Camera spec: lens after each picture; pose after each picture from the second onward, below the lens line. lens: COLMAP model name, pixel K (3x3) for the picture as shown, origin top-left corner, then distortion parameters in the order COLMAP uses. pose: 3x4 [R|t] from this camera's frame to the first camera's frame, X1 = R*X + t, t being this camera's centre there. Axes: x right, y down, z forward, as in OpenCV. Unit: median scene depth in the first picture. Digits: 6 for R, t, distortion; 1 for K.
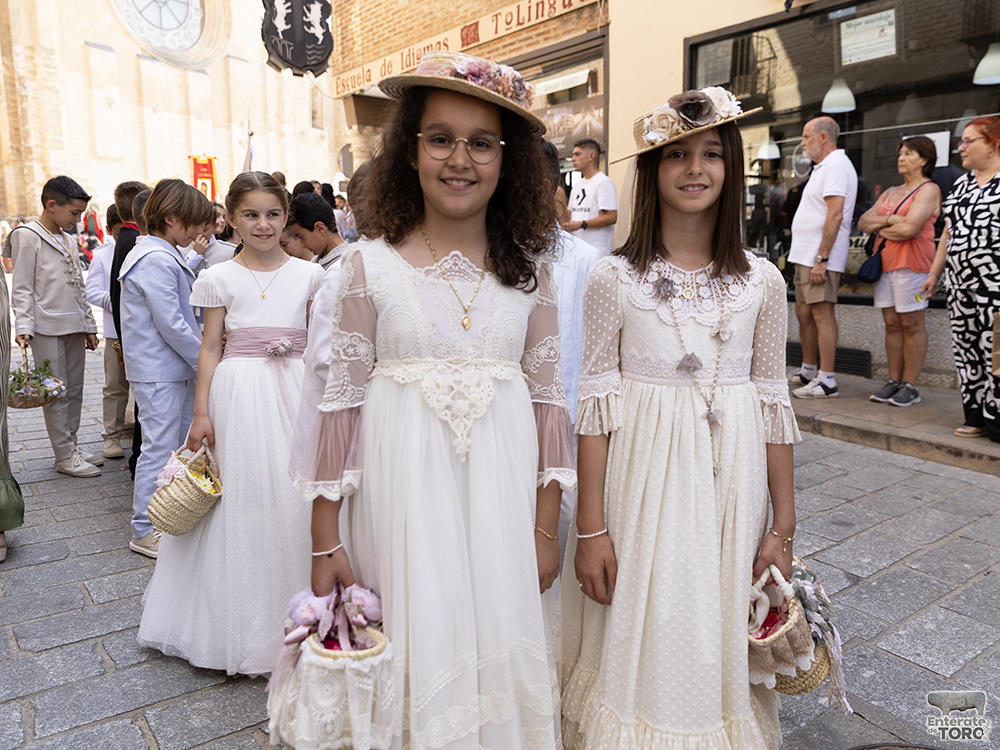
lens RADIAL K [[761.7, 0, 509.1], [0, 761.7, 368.7], [0, 0, 1]] dist [0.008672, 0.003283]
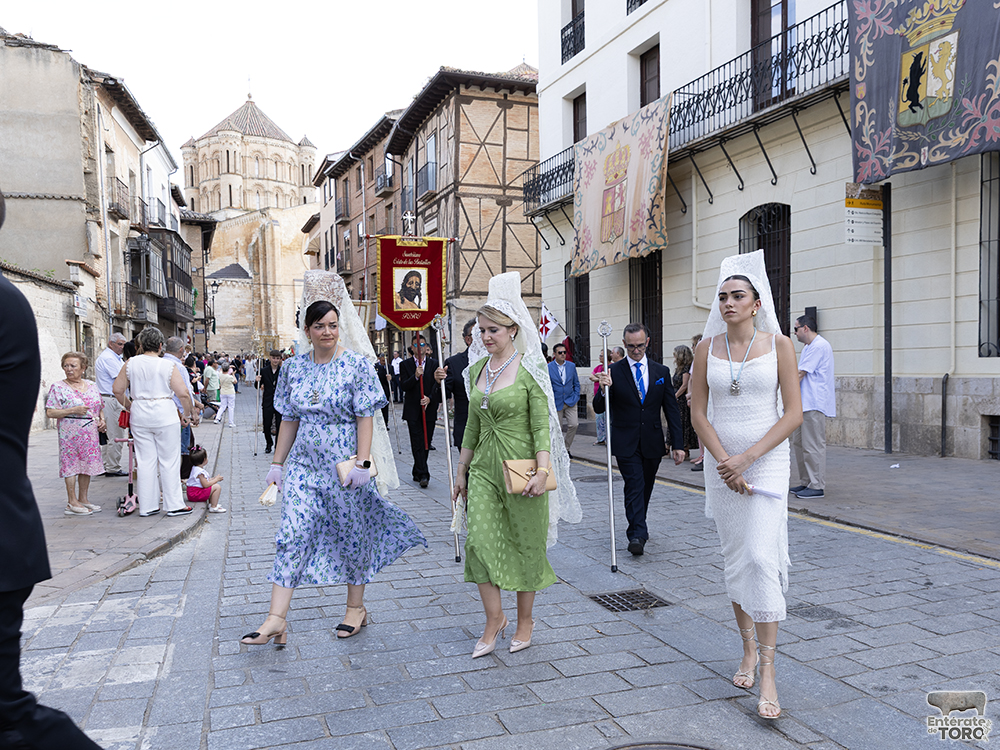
lens RADIAL K [[761.7, 0, 488.1], [0, 761.7, 414.0], [0, 0, 1]] dist [0.008672, 0.003283]
pose [[0.953786, 0.007780, -0.300386, 2.256442], [-0.030433, 0.997025, -0.070810, 0.449745], [0.298941, 0.076679, 0.951186, -3.197864]]
